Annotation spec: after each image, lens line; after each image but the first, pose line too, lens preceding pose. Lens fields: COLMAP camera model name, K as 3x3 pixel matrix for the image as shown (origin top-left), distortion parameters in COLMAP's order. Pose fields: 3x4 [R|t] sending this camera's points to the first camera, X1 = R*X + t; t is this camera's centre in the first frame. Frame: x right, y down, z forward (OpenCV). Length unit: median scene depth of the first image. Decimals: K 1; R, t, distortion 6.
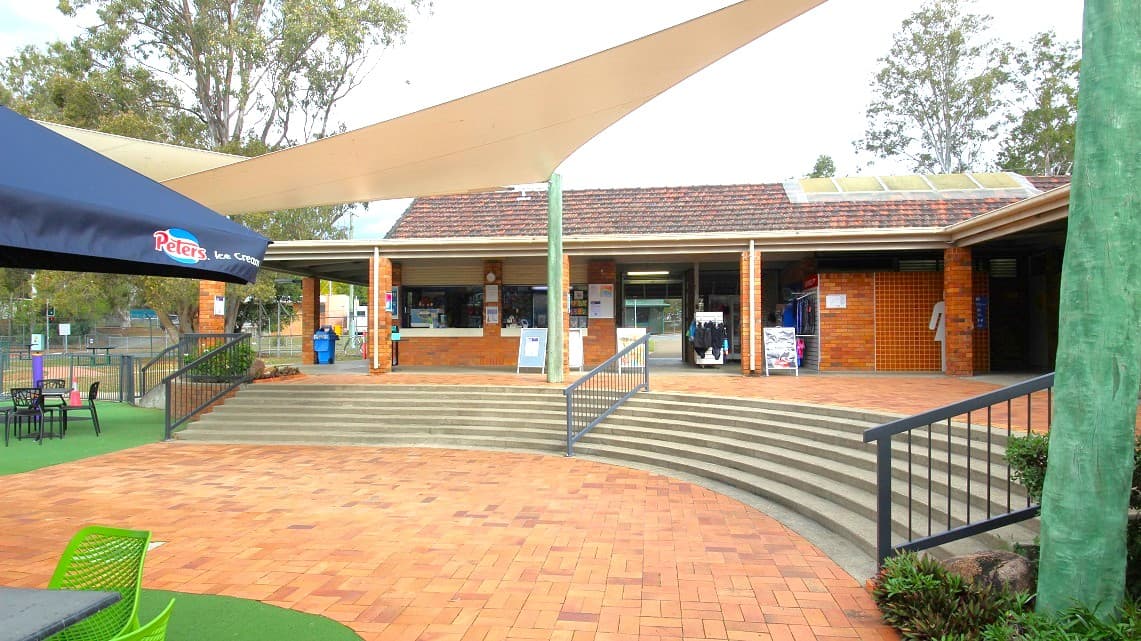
lens RADIAL K [[631.8, 0, 570.5], [0, 631.8, 320.5], [0, 0, 1]] dist [-0.007106, -0.001321]
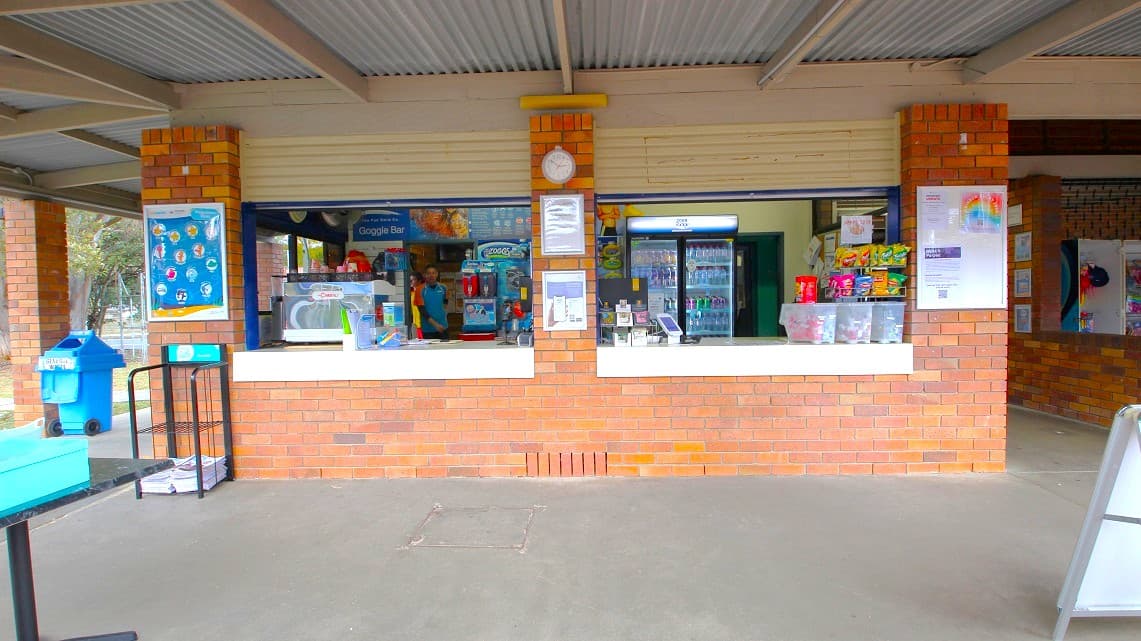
lens RADIAL K [[631.8, 0, 570.5], [0, 631.8, 320.5], [0, 0, 1]] dist [-0.007106, -0.001321]
pose [[0.998903, -0.013650, 0.044795, -0.133525], [0.011781, 0.999060, 0.041715, -0.011629], [-0.045322, -0.041142, 0.998125, 0.713646]]
